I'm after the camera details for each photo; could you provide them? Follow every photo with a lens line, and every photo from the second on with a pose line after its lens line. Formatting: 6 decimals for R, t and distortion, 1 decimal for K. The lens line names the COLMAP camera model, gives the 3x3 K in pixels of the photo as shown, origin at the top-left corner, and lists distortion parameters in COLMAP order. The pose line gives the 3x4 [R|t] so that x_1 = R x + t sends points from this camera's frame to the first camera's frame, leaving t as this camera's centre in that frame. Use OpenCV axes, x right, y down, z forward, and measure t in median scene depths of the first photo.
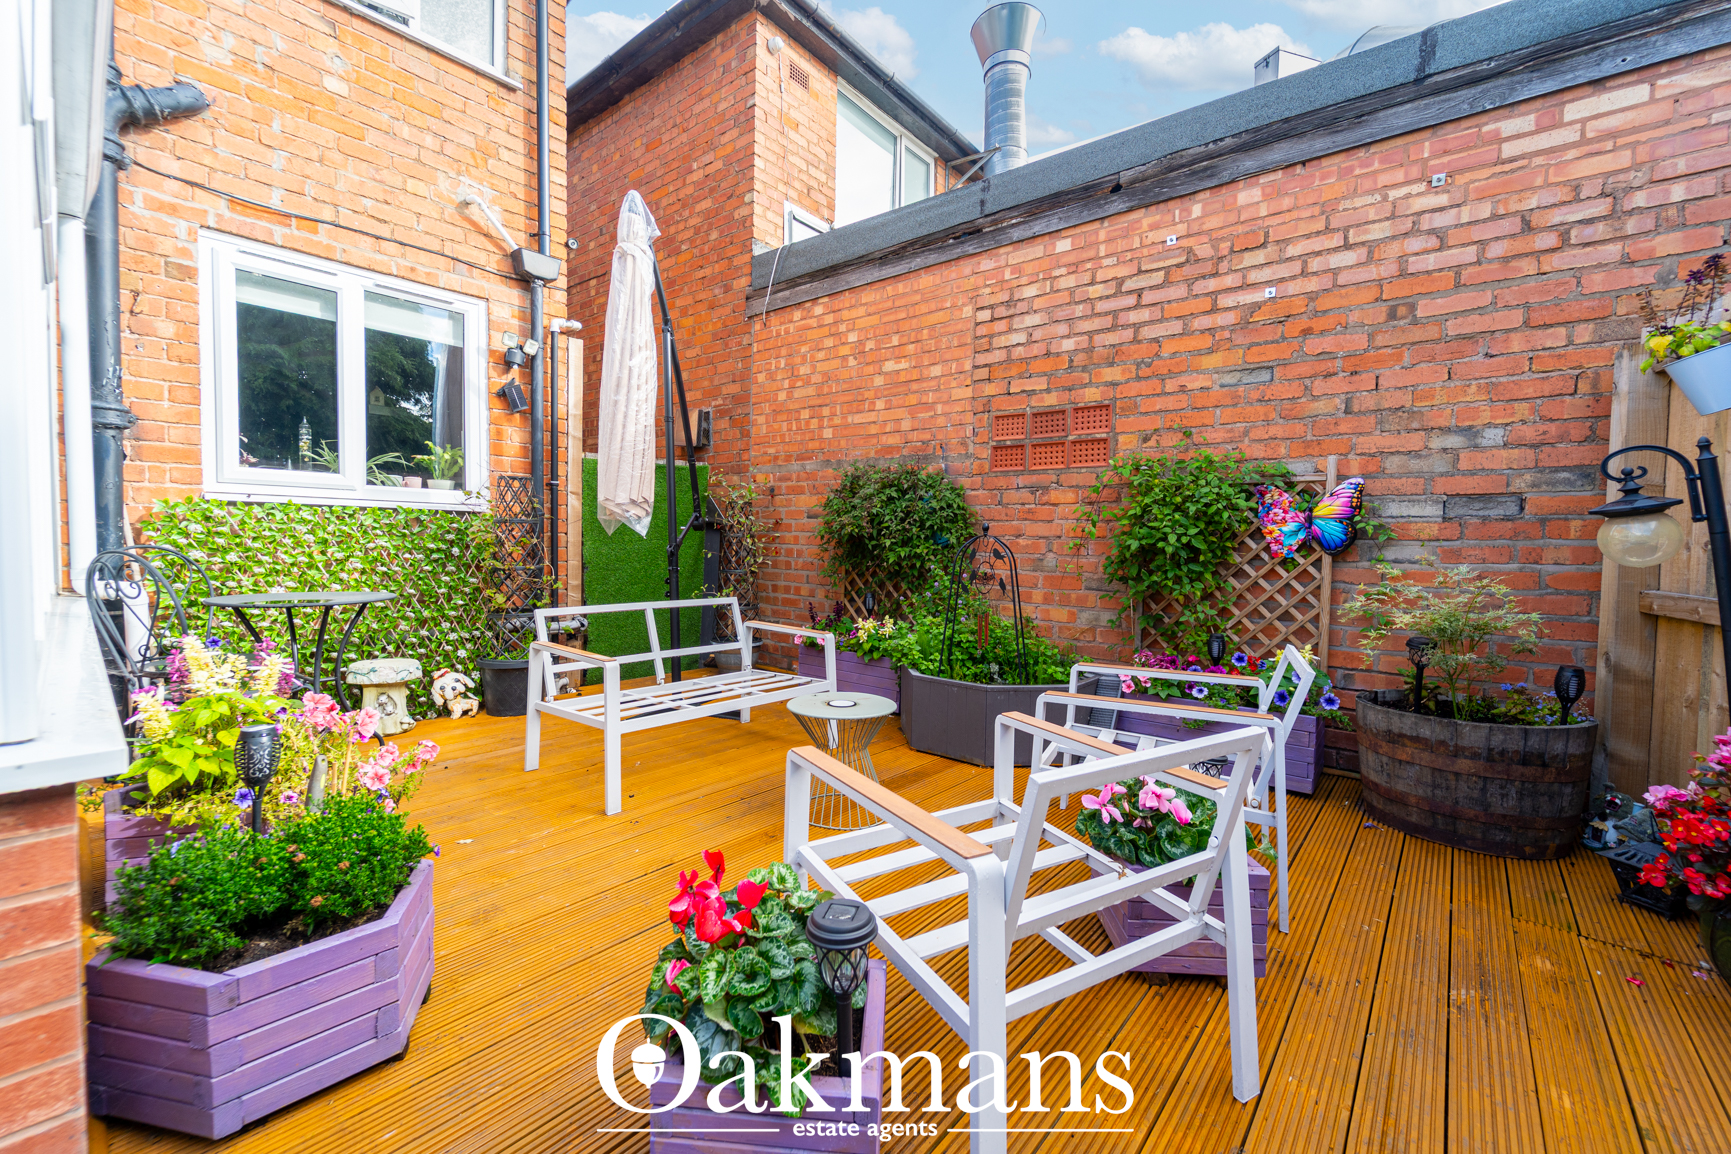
lens RADIAL K [[699.0, 0, 856.0], [0, 699.0, 570.7], [0, 0, 1]] dist [0.001748, -0.002978]
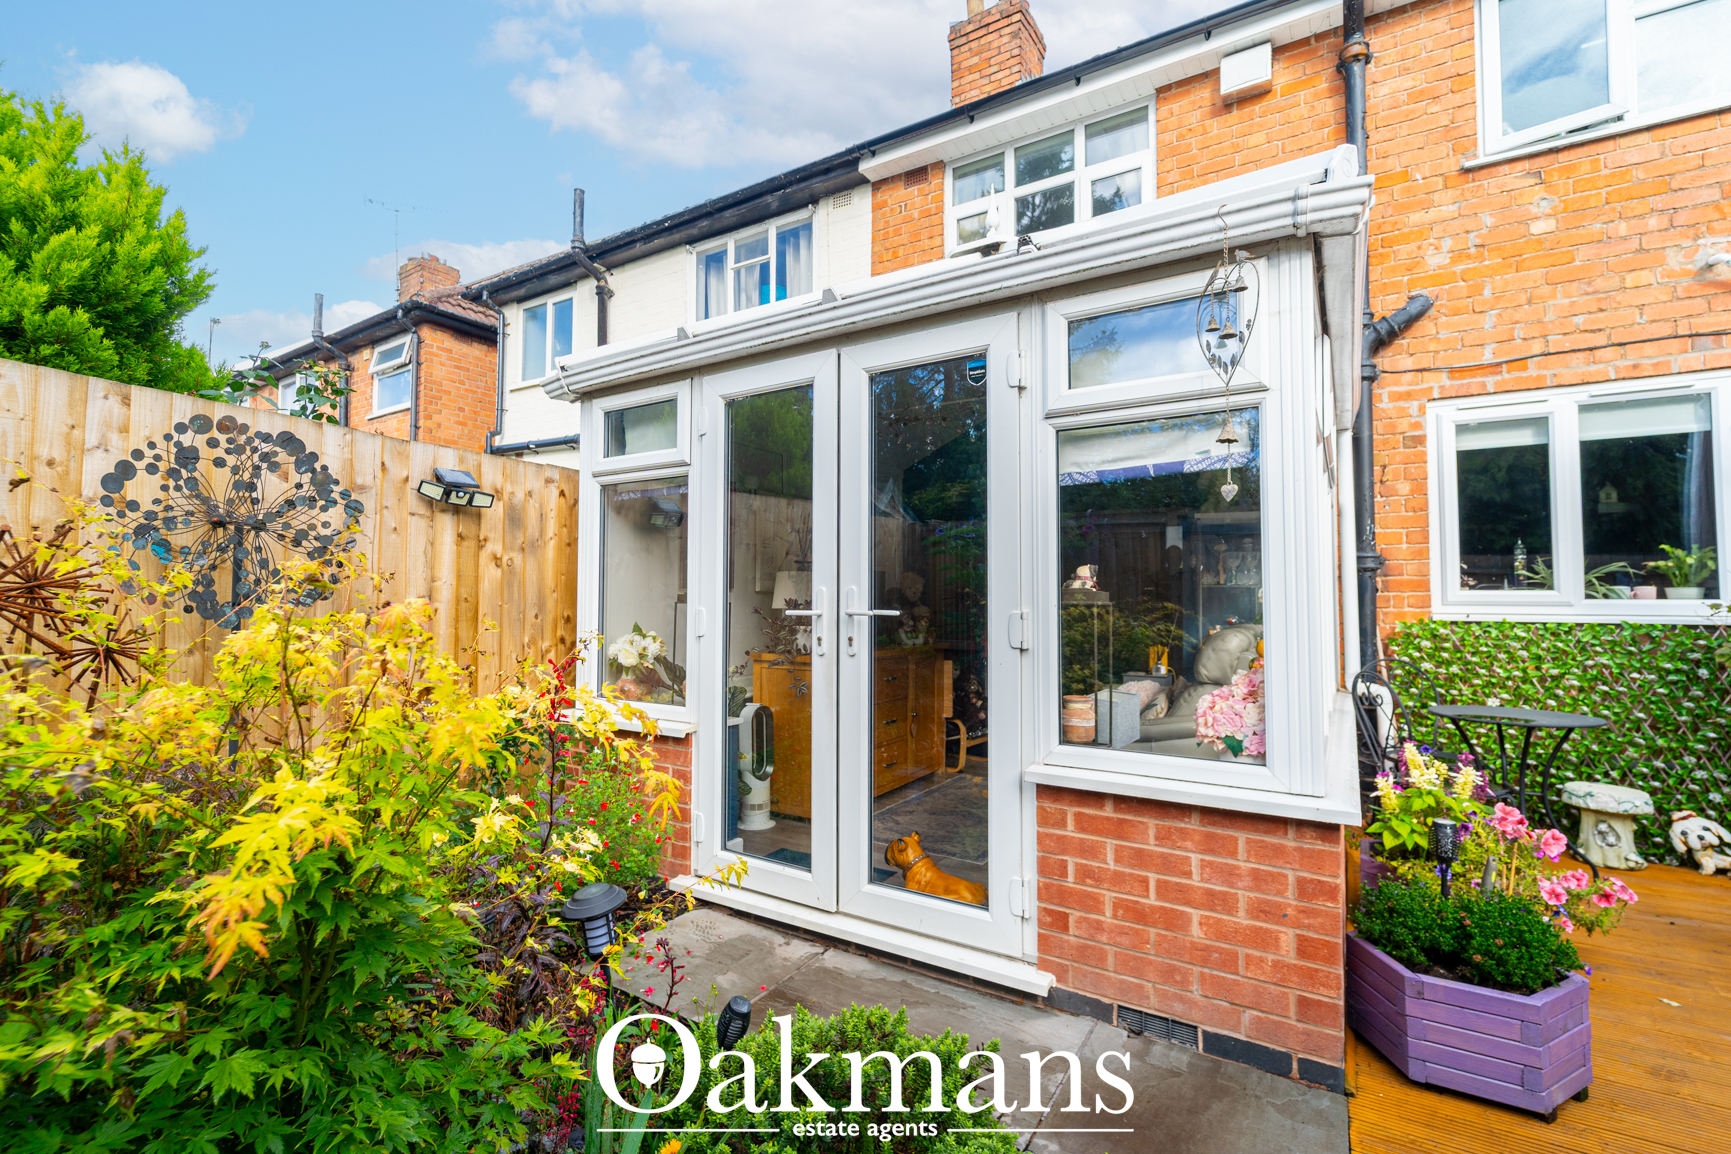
lens RADIAL K [[755.3, 0, 867.0], [0, 755.3, 573.5], [0, 0, 1]] dist [0.004361, -0.003130]
pose [[0.158520, -0.058263, -0.985635, 0.206372], [-0.042998, 0.996903, -0.065845, -0.051785], [0.986419, 0.052818, 0.155524, -0.174298]]
